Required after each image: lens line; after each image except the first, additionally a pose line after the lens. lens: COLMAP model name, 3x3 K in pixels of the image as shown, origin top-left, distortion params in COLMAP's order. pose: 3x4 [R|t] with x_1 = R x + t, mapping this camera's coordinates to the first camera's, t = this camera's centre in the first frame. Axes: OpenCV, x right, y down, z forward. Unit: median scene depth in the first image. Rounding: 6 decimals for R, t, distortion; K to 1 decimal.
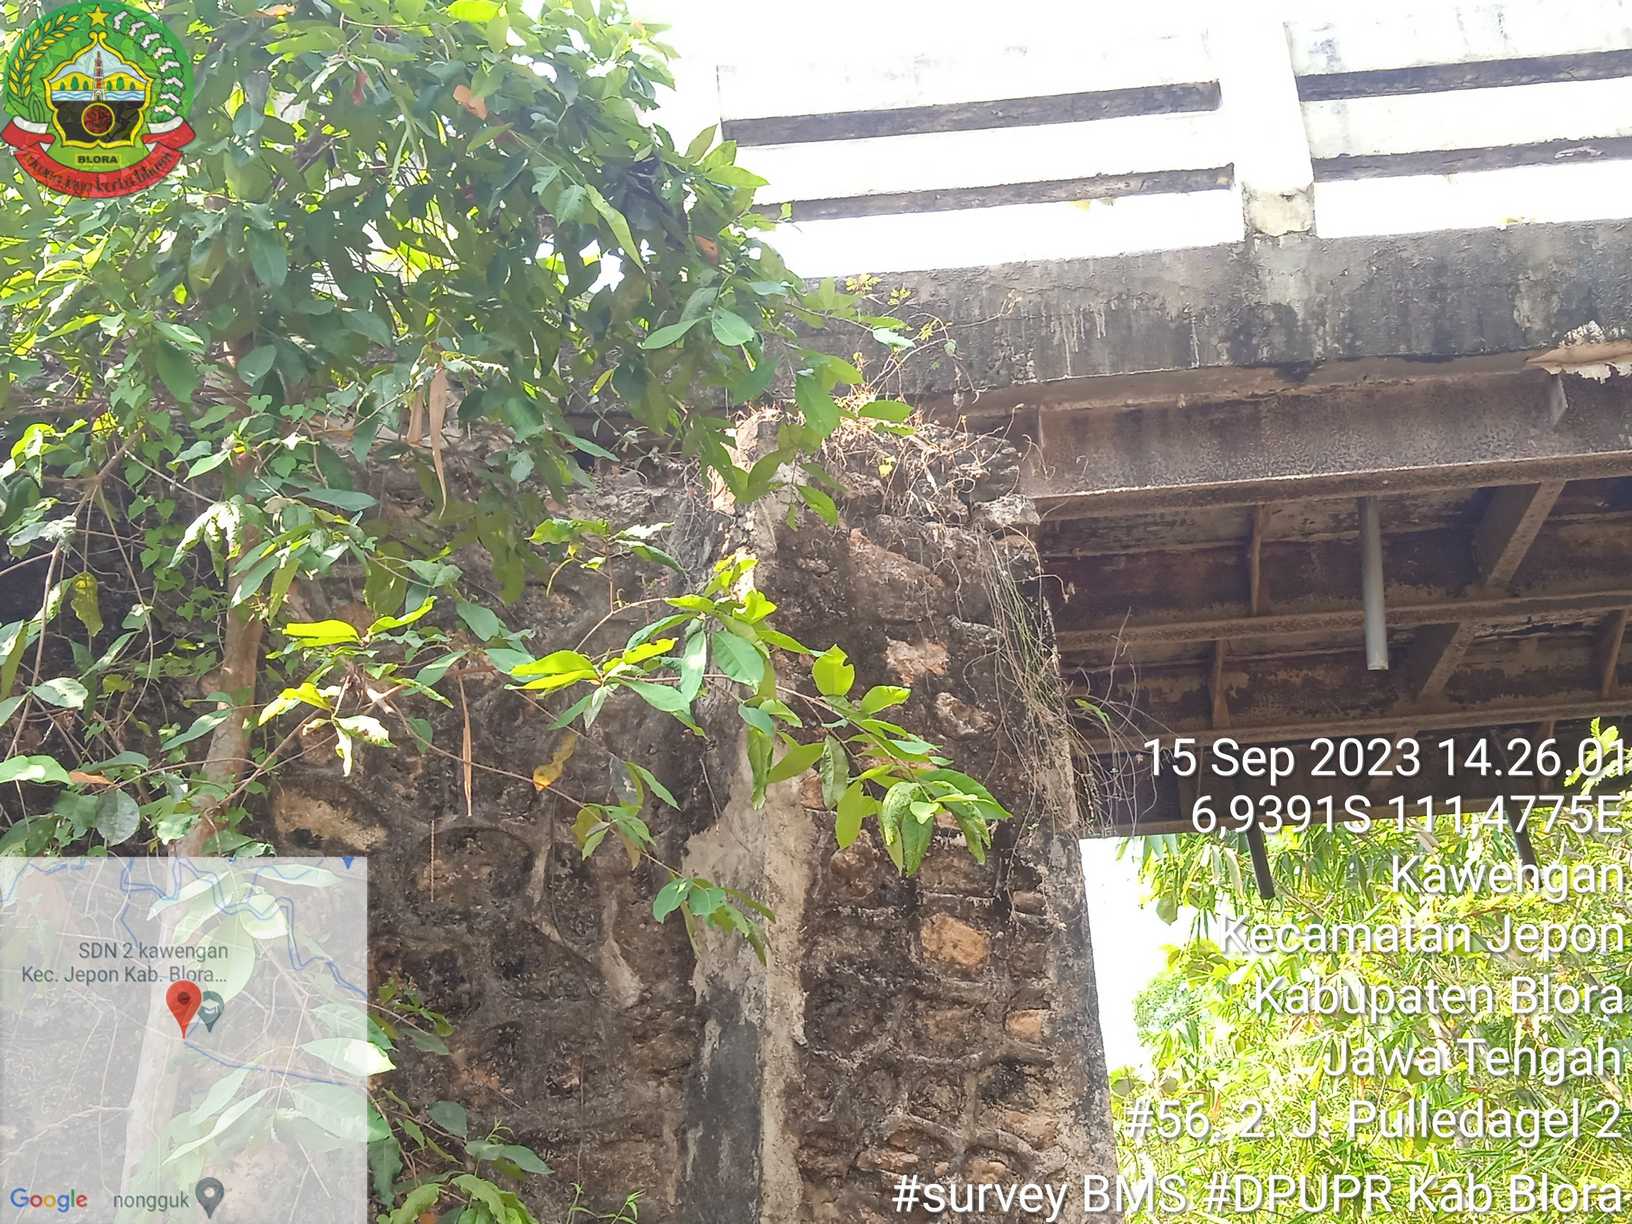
lens RADIAL K [[2131.8, 0, 816.0], [0, 2131.8, 612.0], [0, 0, 1]] dist [0.089616, 0.011092]
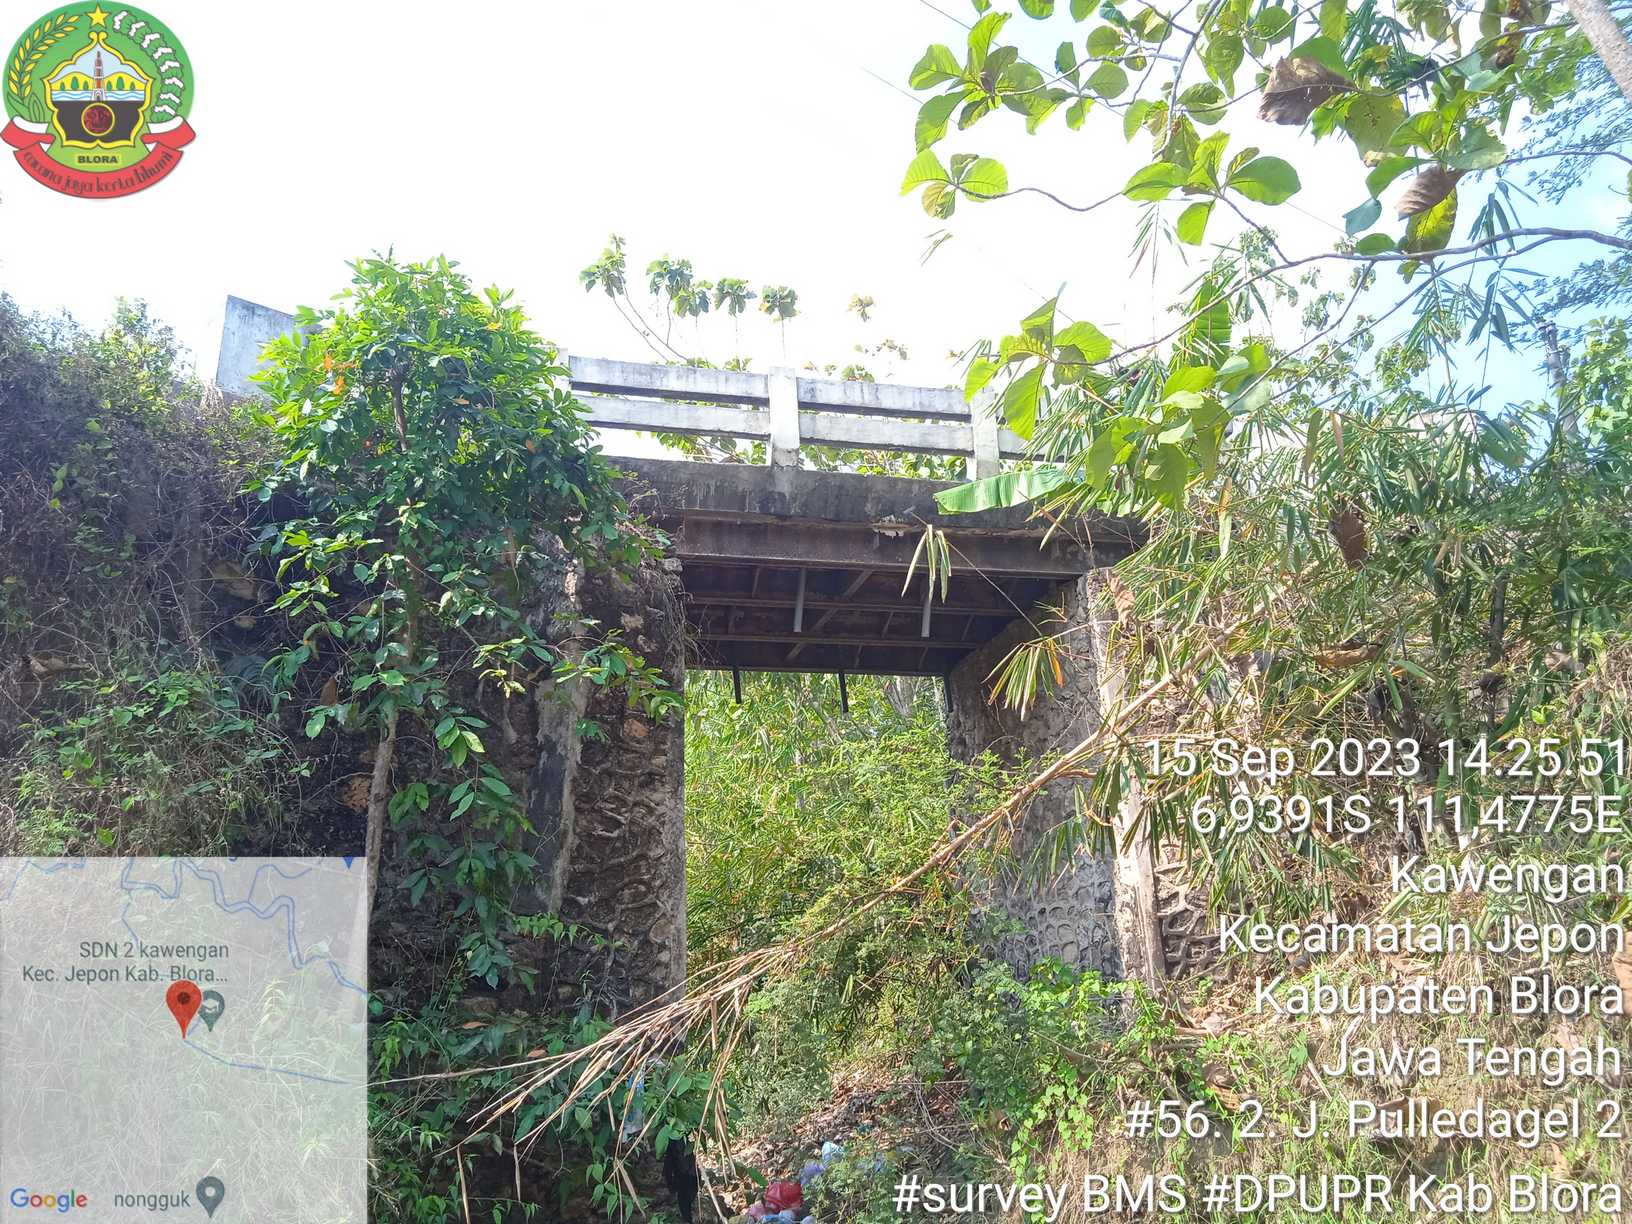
lens RADIAL K [[2131.8, 0, 816.0], [0, 2131.8, 612.0], [0, 0, 1]] dist [0.089616, 0.011092]
pose [[0.953347, 0.090376, 0.288031, -0.471431], [-0.136970, 0.979767, 0.145930, -0.385670], [-0.269014, -0.178574, 0.946437, -1.469324]]
